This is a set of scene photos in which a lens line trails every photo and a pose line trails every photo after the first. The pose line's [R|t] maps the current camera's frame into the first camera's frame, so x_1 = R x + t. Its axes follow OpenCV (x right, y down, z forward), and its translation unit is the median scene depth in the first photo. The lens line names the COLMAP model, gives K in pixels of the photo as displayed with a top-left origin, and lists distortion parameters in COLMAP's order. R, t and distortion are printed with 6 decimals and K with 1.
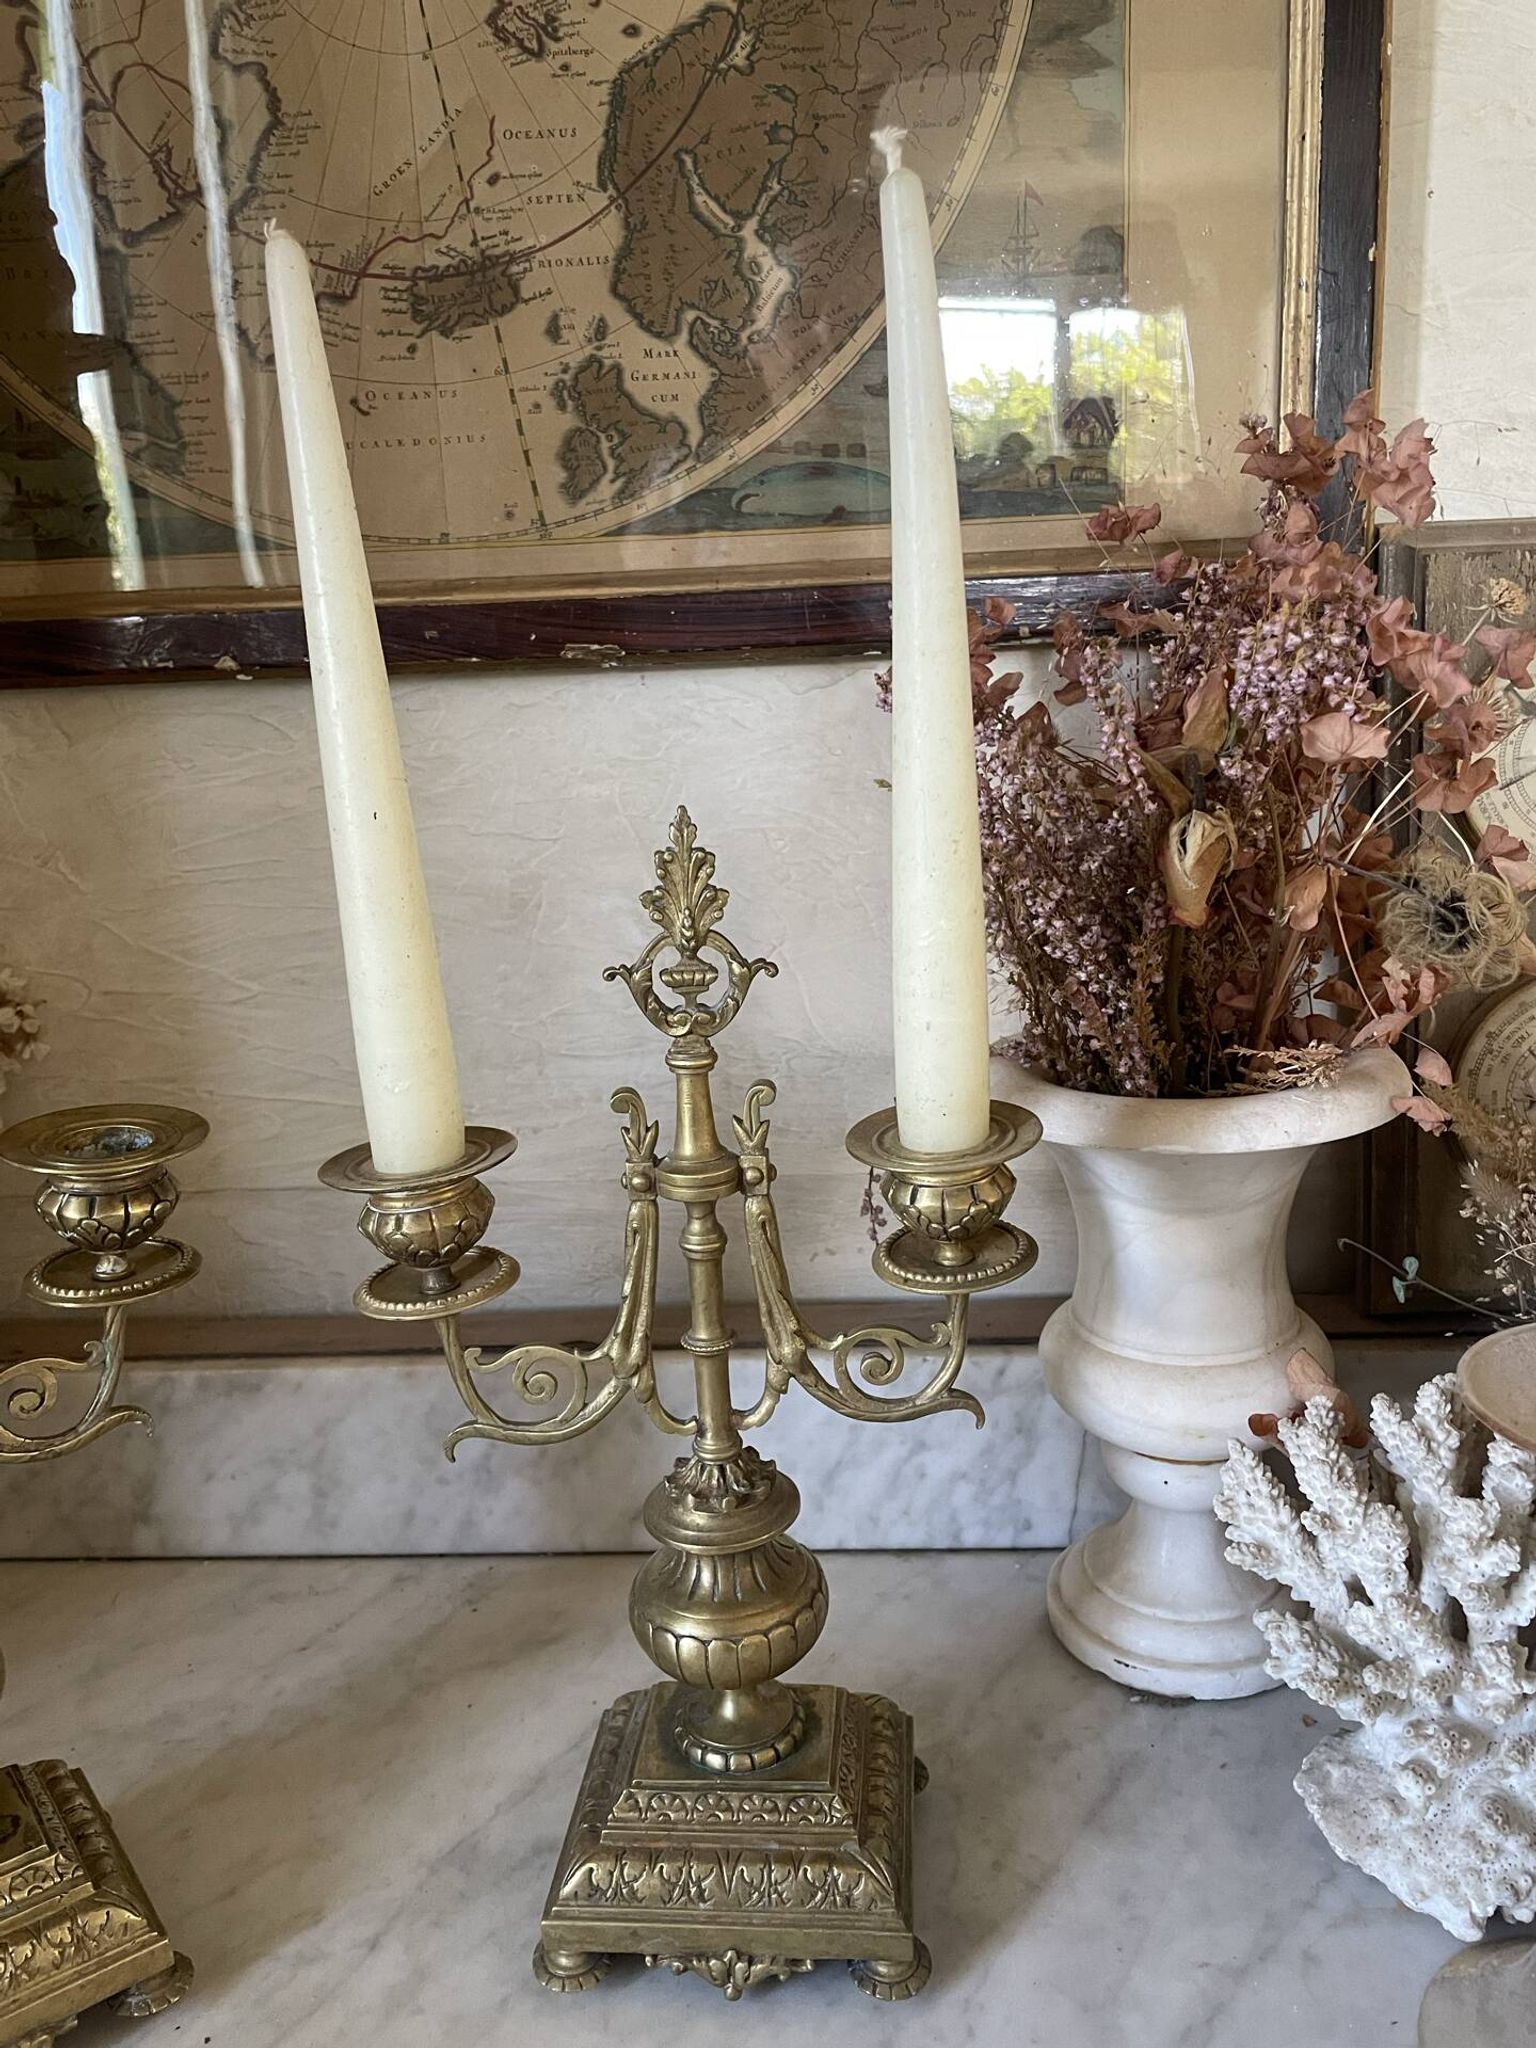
lens RADIAL K [[1575.2, 0, 765.4], [0, 1575.2, 974.0], [0, 0, 1]] dist [0.055478, -0.085468]
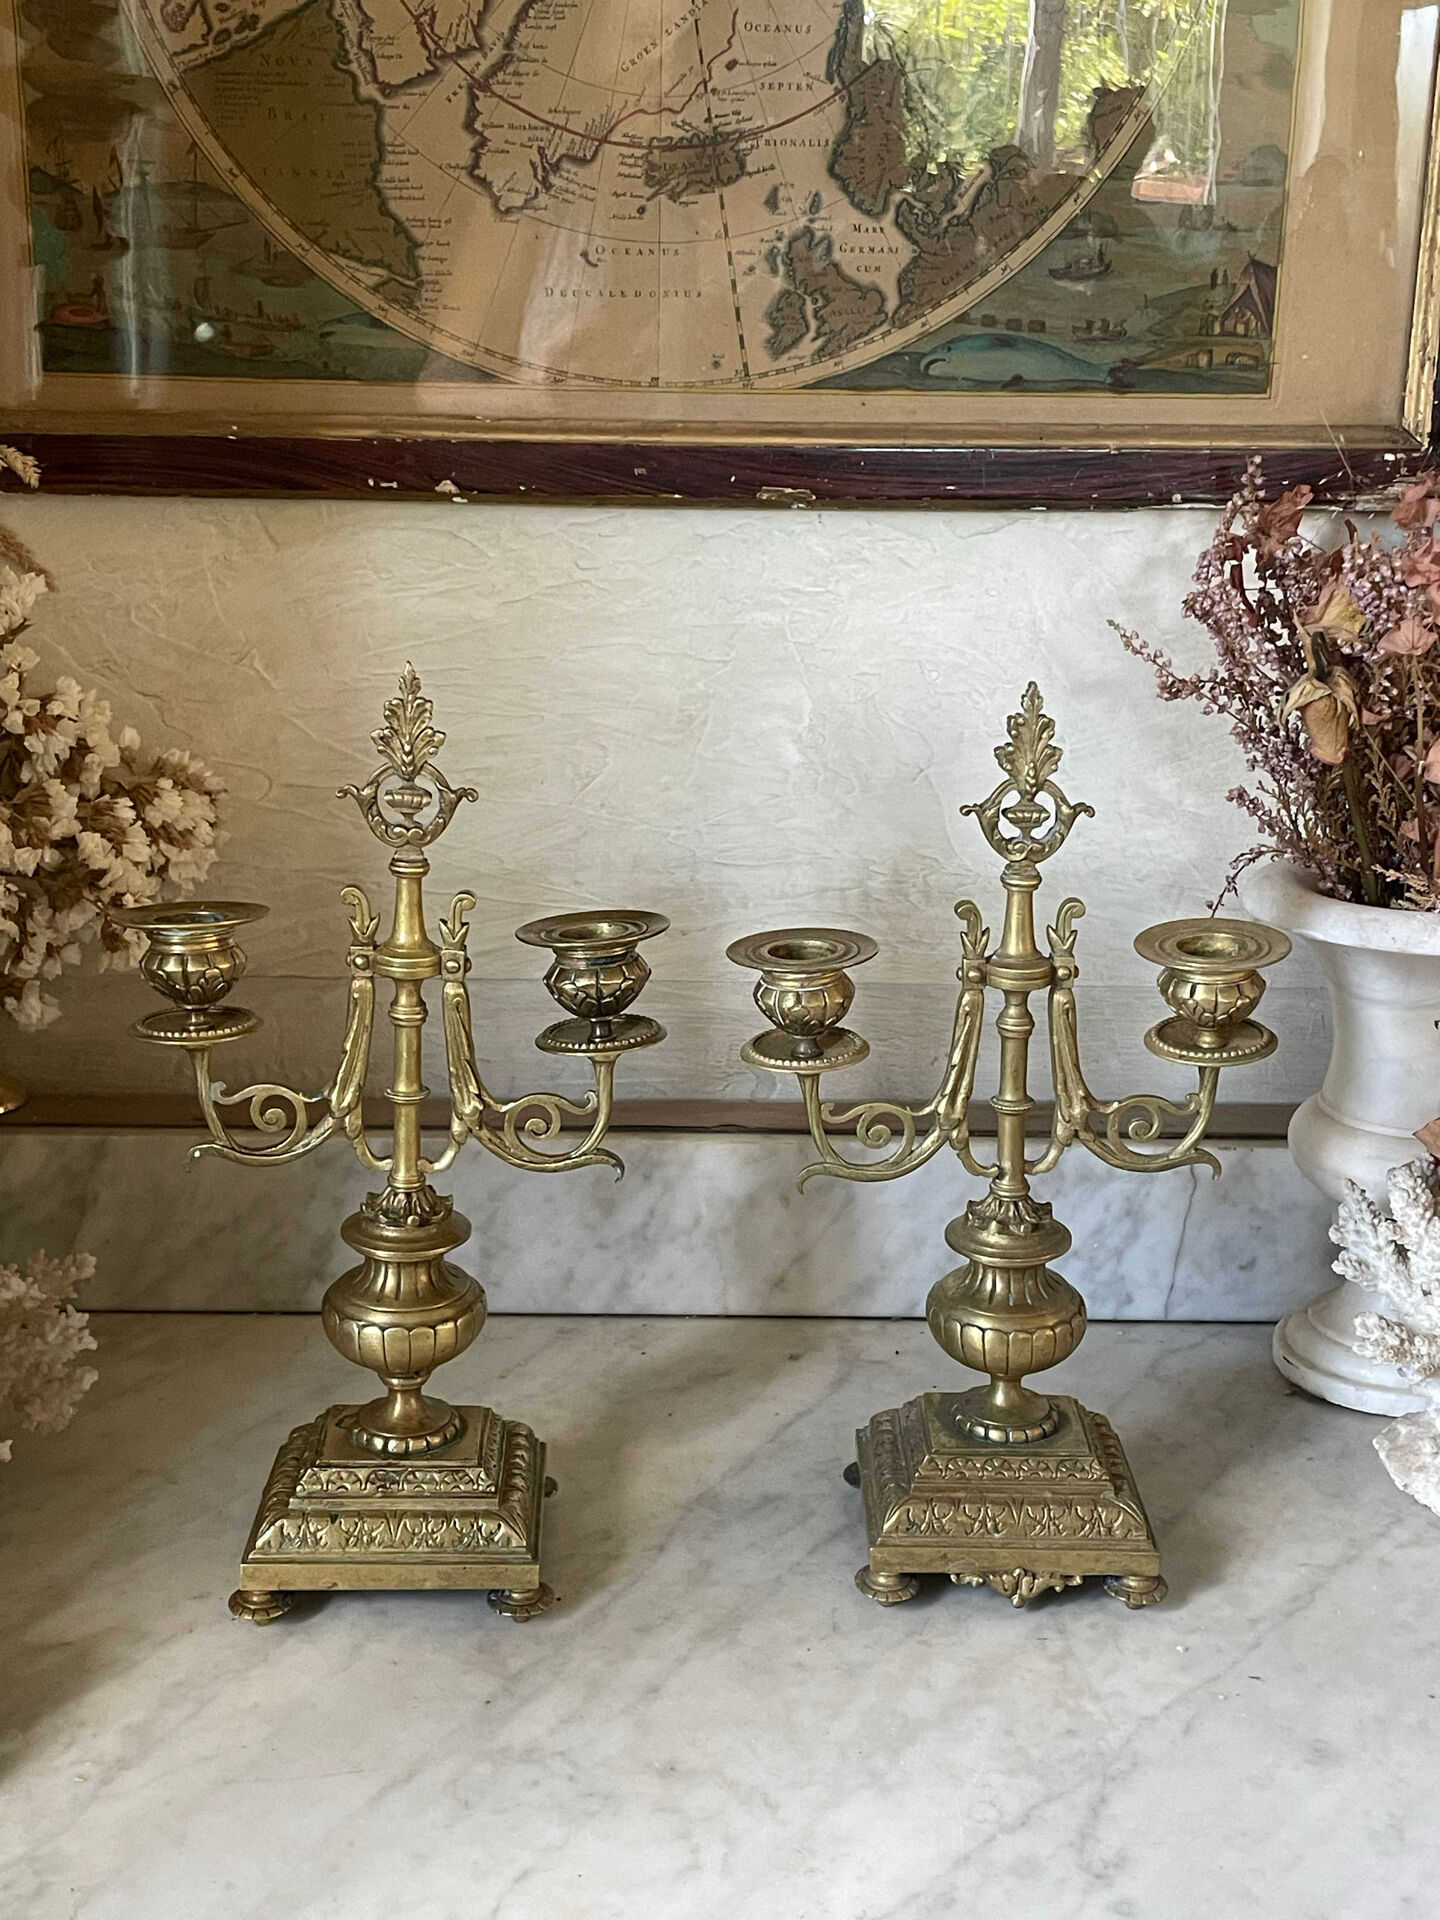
lens RADIAL K [[2375.8, 0, 699.8], [0, 2375.8, 932.1], [0, 0, 1]] dist [0.080159, 0.000000]
pose [[0.995310, 0.031961, 0.091308, -0.468814], [-0.037443, 0.997557, 0.058971, -0.006884], [-0.089201, -0.062113, 0.994075, -0.869795]]
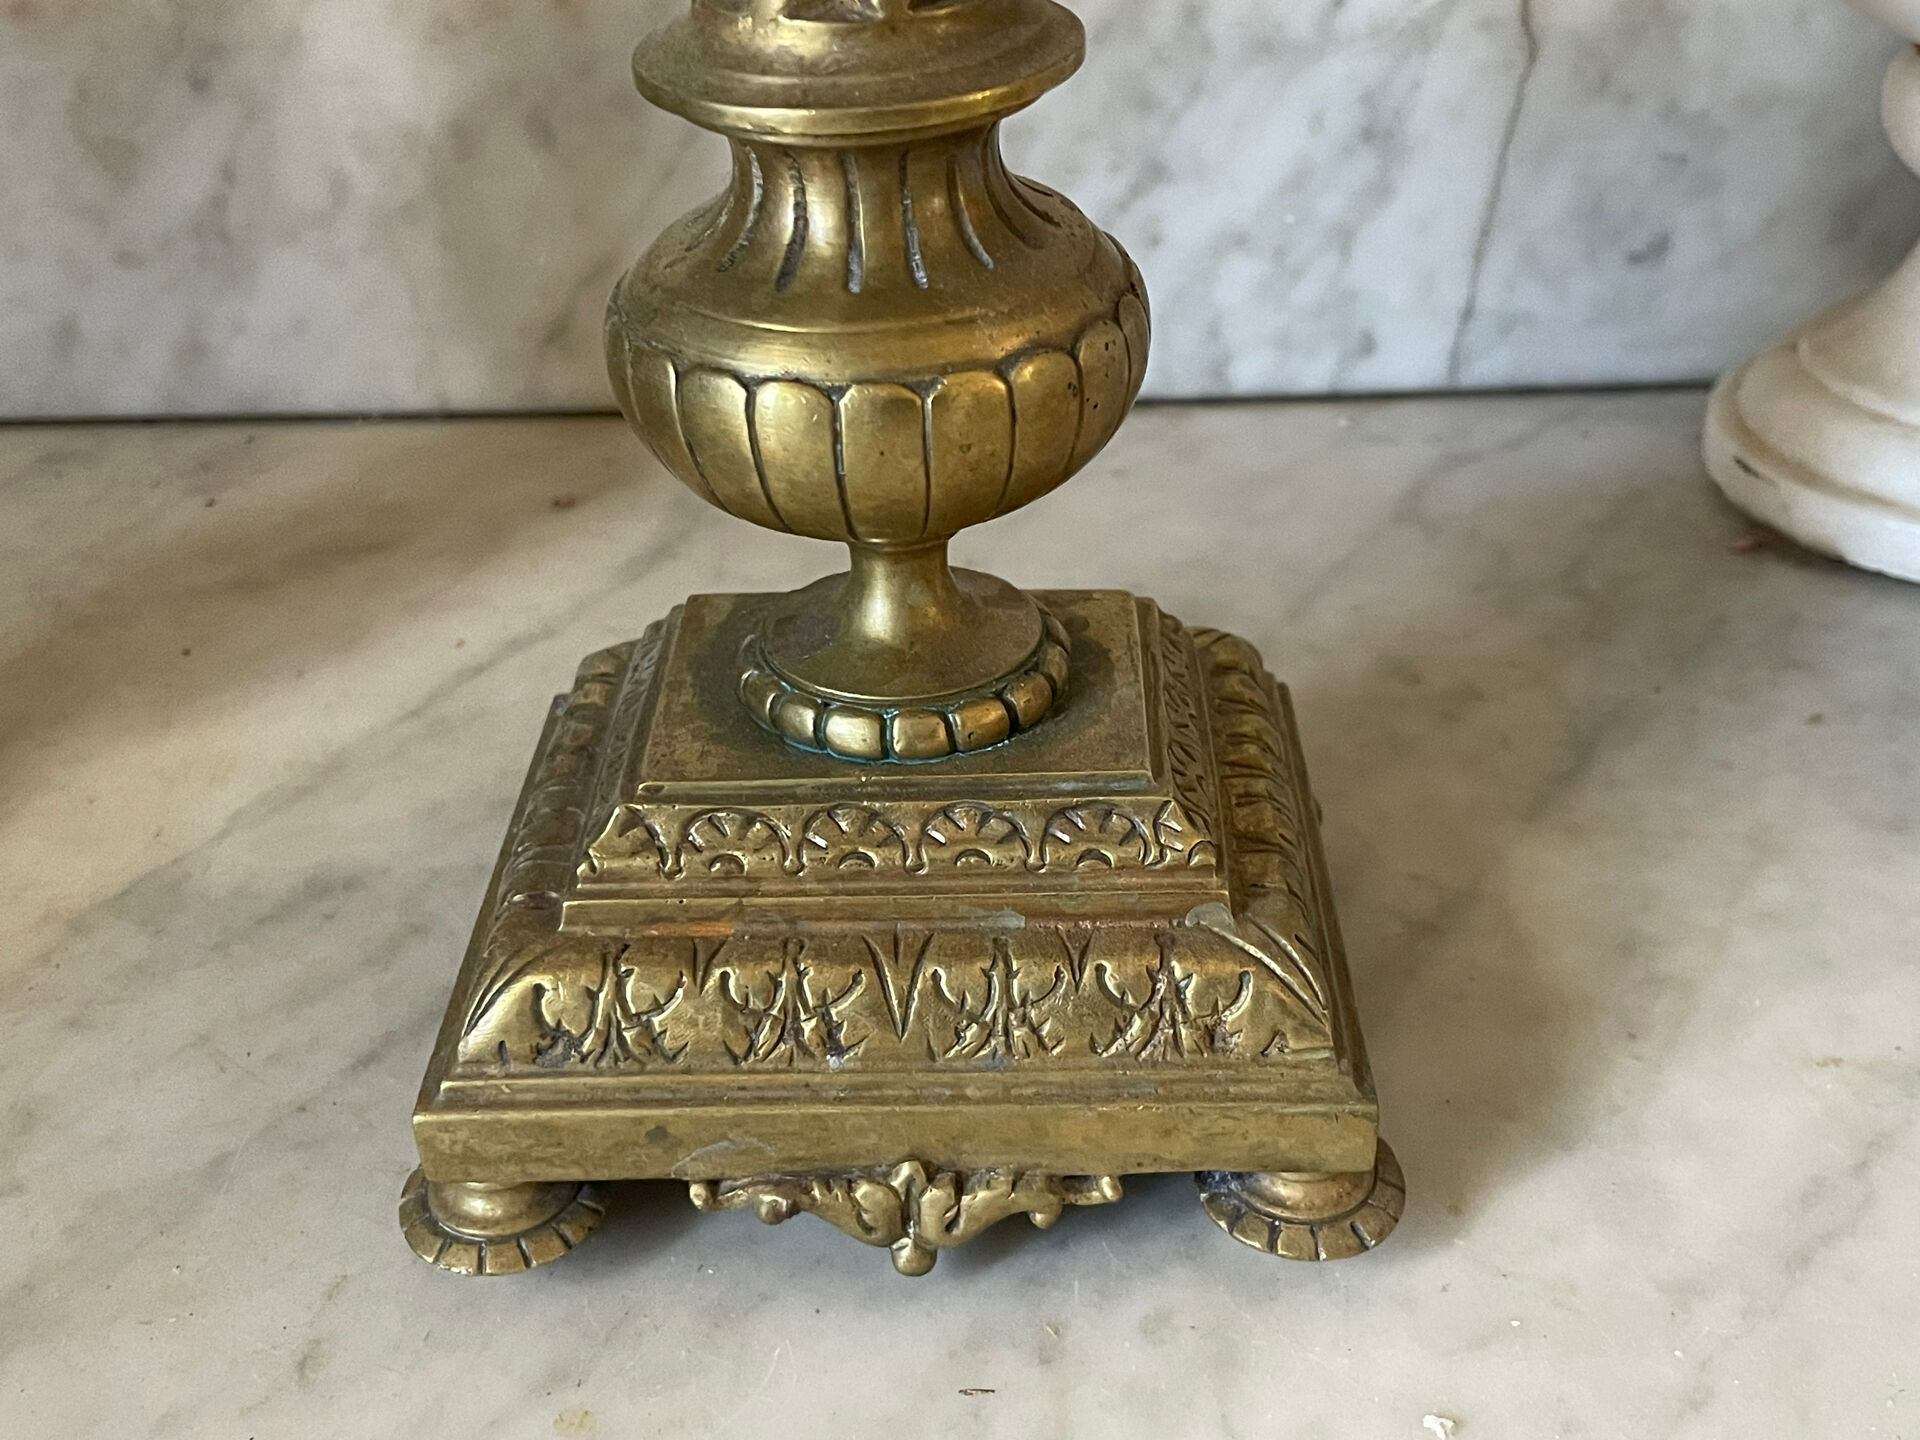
lens RADIAL K [[2375.8, 0, 962.2], [0, 2375.8, 701.2], [0, 0, 1]] dist [0.080159, 0.000000]
pose [[0.997496, -0.019528, 0.067980, -0.045752], [-0.002556, 0.950546, 0.310573, 0.320995], [-0.070683, -0.309969, 0.948115, 0.472766]]
